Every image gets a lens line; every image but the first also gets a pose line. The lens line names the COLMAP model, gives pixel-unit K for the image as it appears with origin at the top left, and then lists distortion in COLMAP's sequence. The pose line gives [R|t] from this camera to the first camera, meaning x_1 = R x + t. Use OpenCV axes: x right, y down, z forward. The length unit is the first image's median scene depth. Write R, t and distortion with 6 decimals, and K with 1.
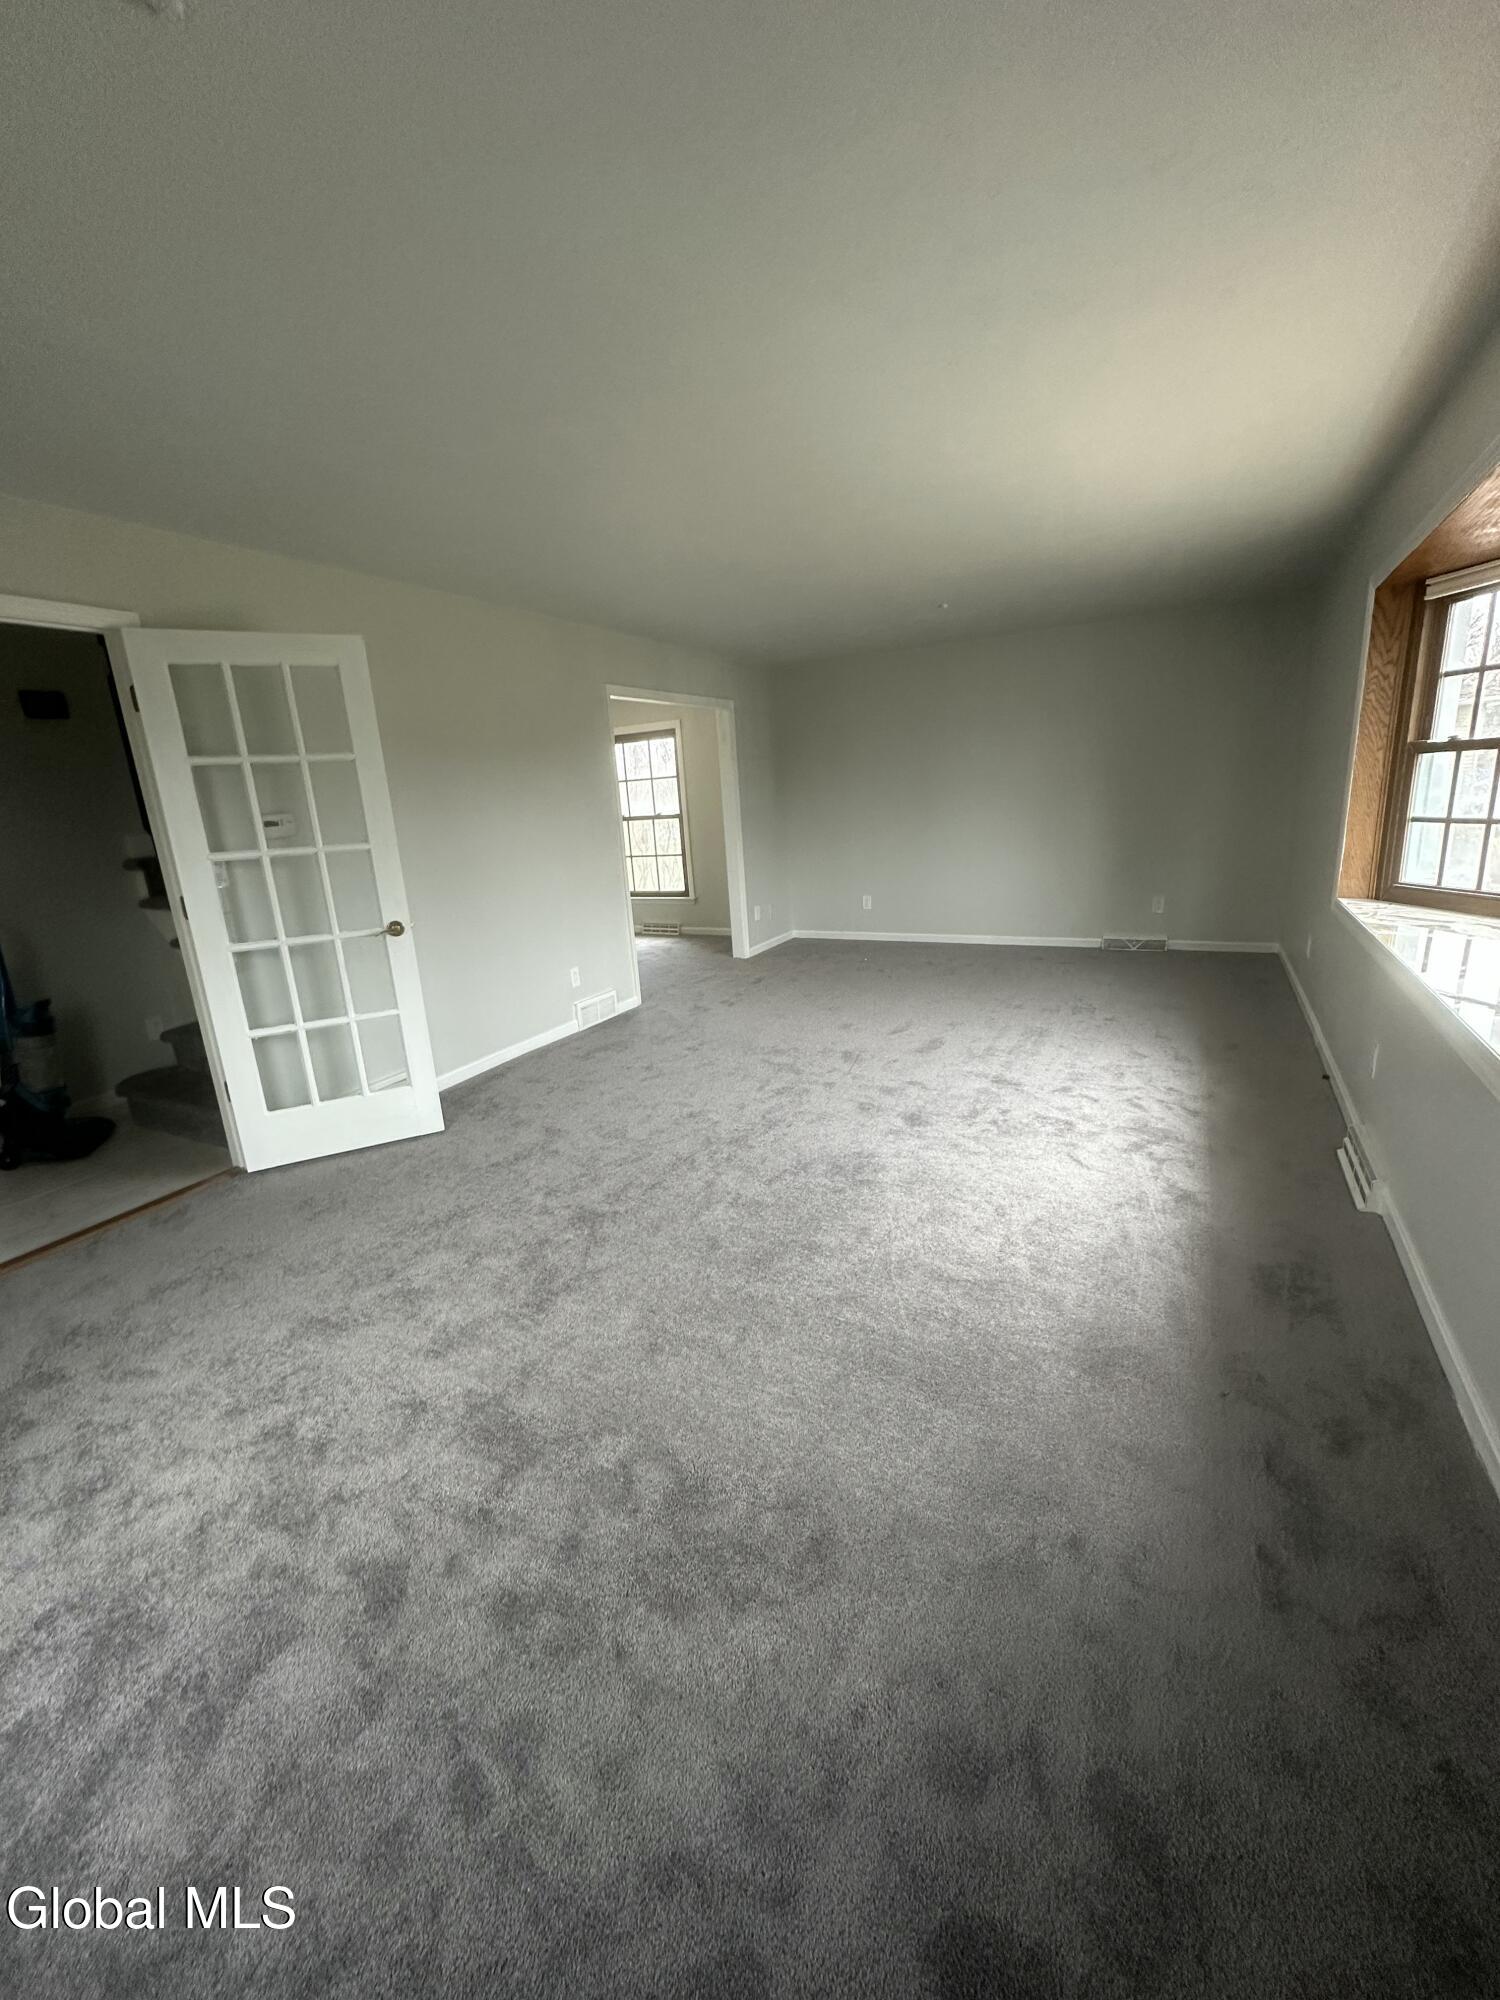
lens RADIAL K [[806.3, 0, 750.0], [0, 806.3, 1000.0], [0, 0, 1]] dist [0.001772, -0.000006]
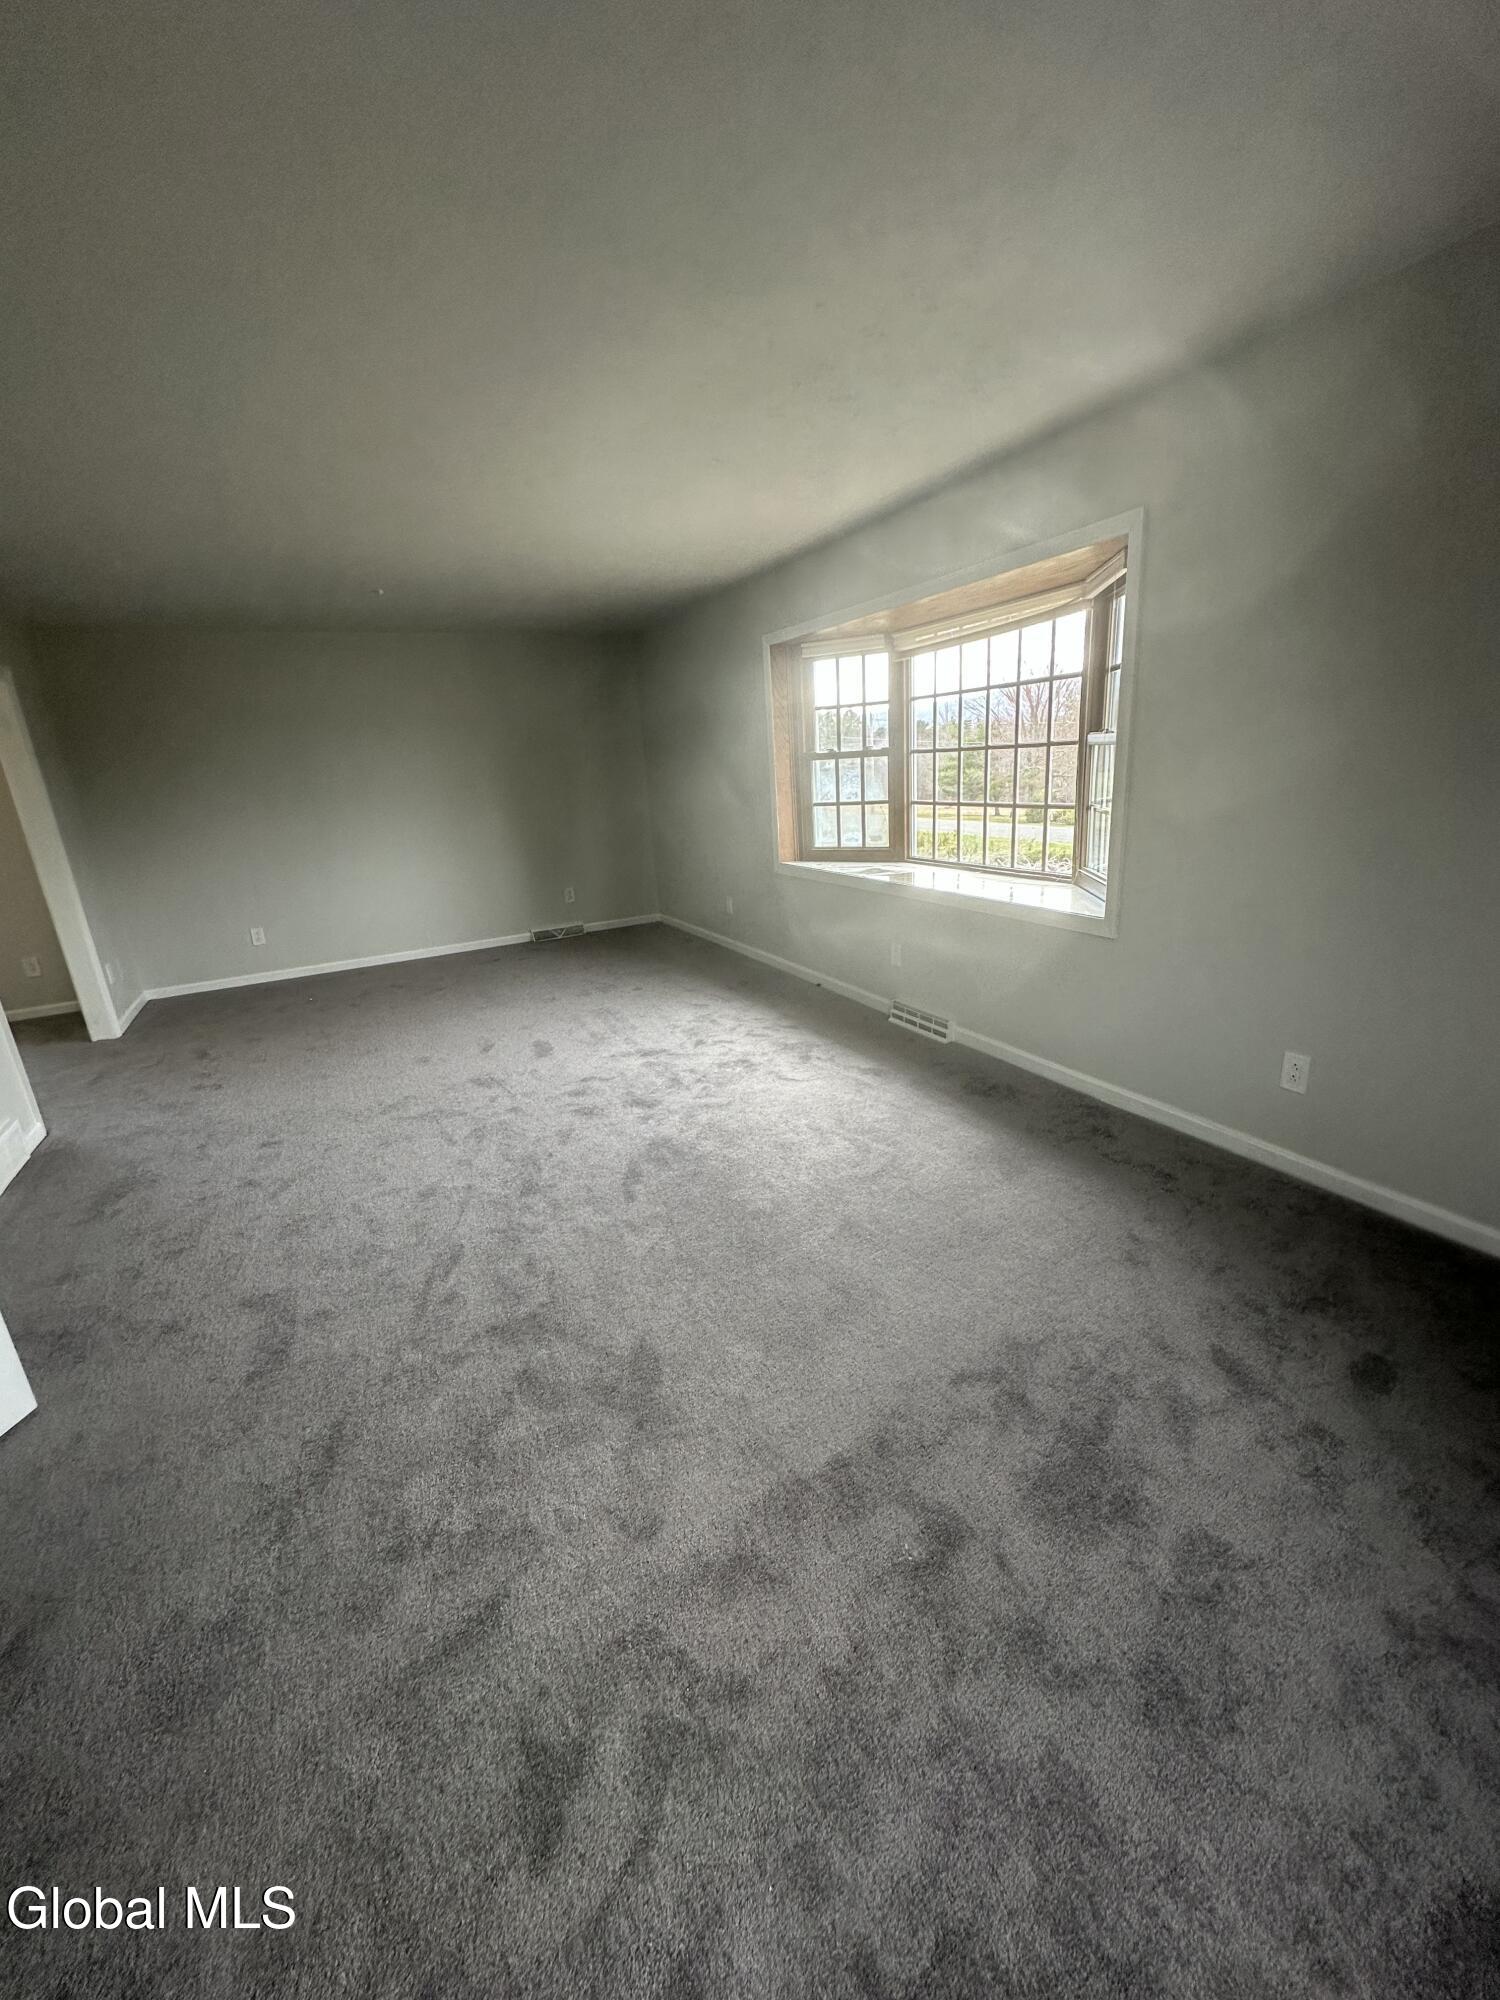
lens RADIAL K [[806.3, 0, 750.0], [0, 806.3, 1000.0], [0, 0, 1]] dist [0.001772, -0.000006]
pose [[0.546114, -0.213739, 0.809985, -0.503335], [0.232512, 0.967587, 0.098561, -0.046162], [-0.804797, 0.134506, 0.578109, 0.266183]]
